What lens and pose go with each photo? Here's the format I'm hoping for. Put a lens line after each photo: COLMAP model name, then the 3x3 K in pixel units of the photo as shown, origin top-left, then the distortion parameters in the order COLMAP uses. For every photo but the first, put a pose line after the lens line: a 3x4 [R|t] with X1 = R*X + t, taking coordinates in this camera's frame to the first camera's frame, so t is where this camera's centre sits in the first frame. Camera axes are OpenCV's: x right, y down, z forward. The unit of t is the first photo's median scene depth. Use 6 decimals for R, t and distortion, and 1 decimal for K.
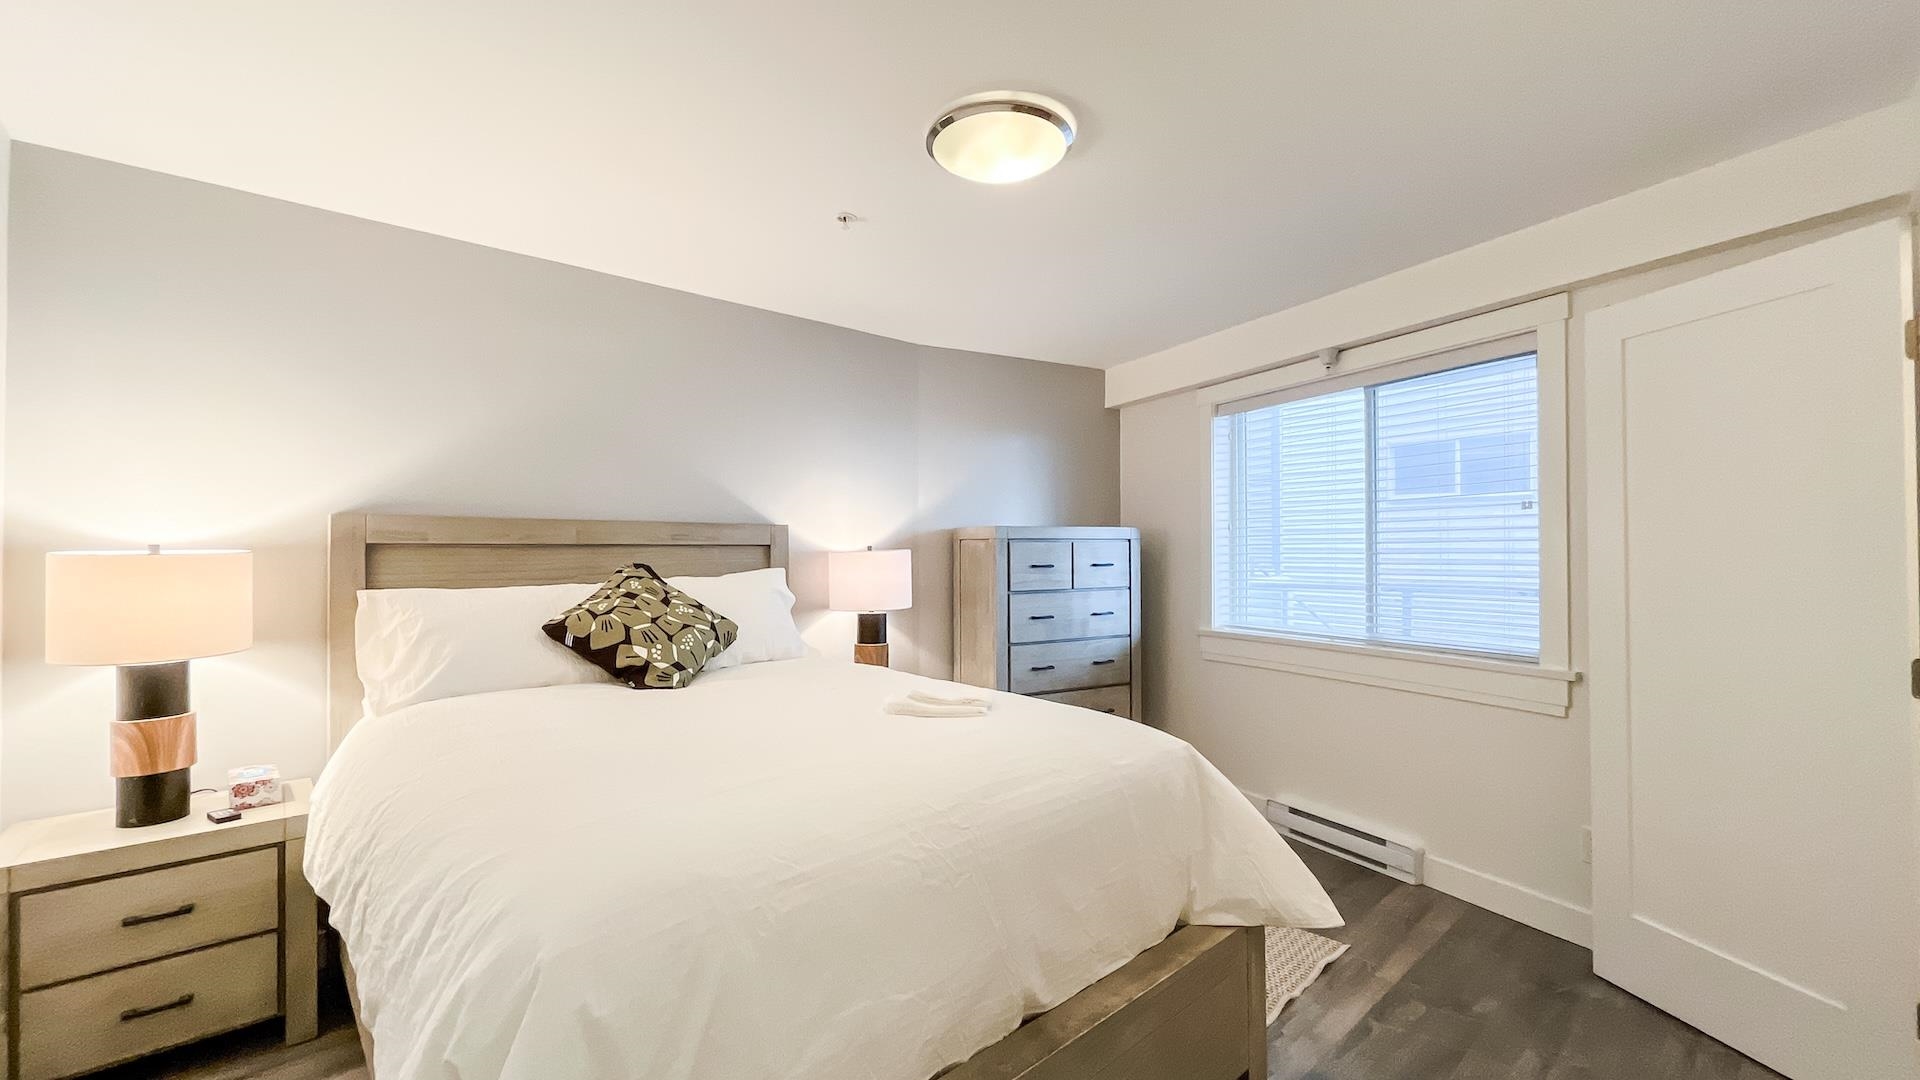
lens RADIAL K [[711.8, 0, 960.0], [0, 711.8, 540.0], [0, 0, 1]] dist [0.000120, 0.000022]
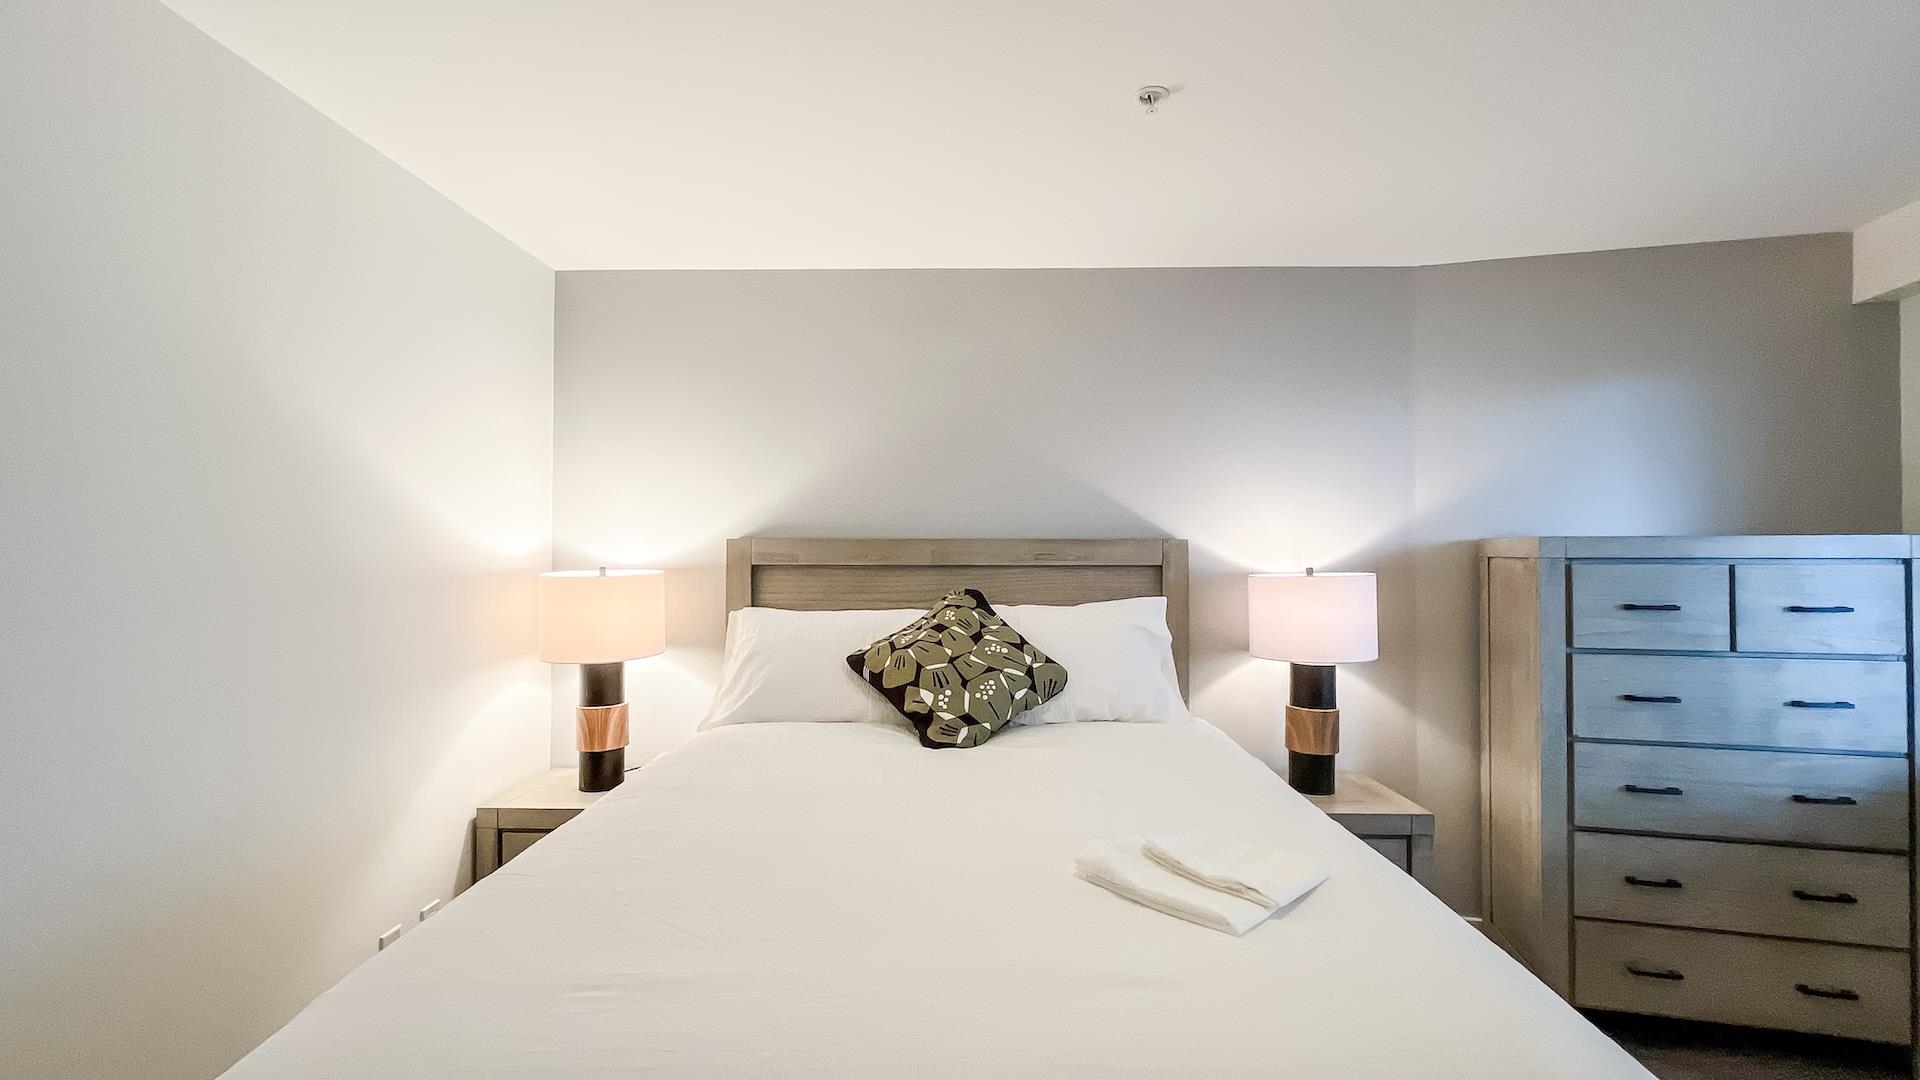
lens RADIAL K [[755.3, 0, 960.0], [0, 755.3, 540.0], [0, 0, 1]] dist [-0.006770, 0.000077]
pose [[0.744100, -0.007419, -0.668027, 0.162907], [0.003889, 0.999969, -0.006773, -0.021690], [0.668057, 0.002442, 0.744106, 0.305369]]
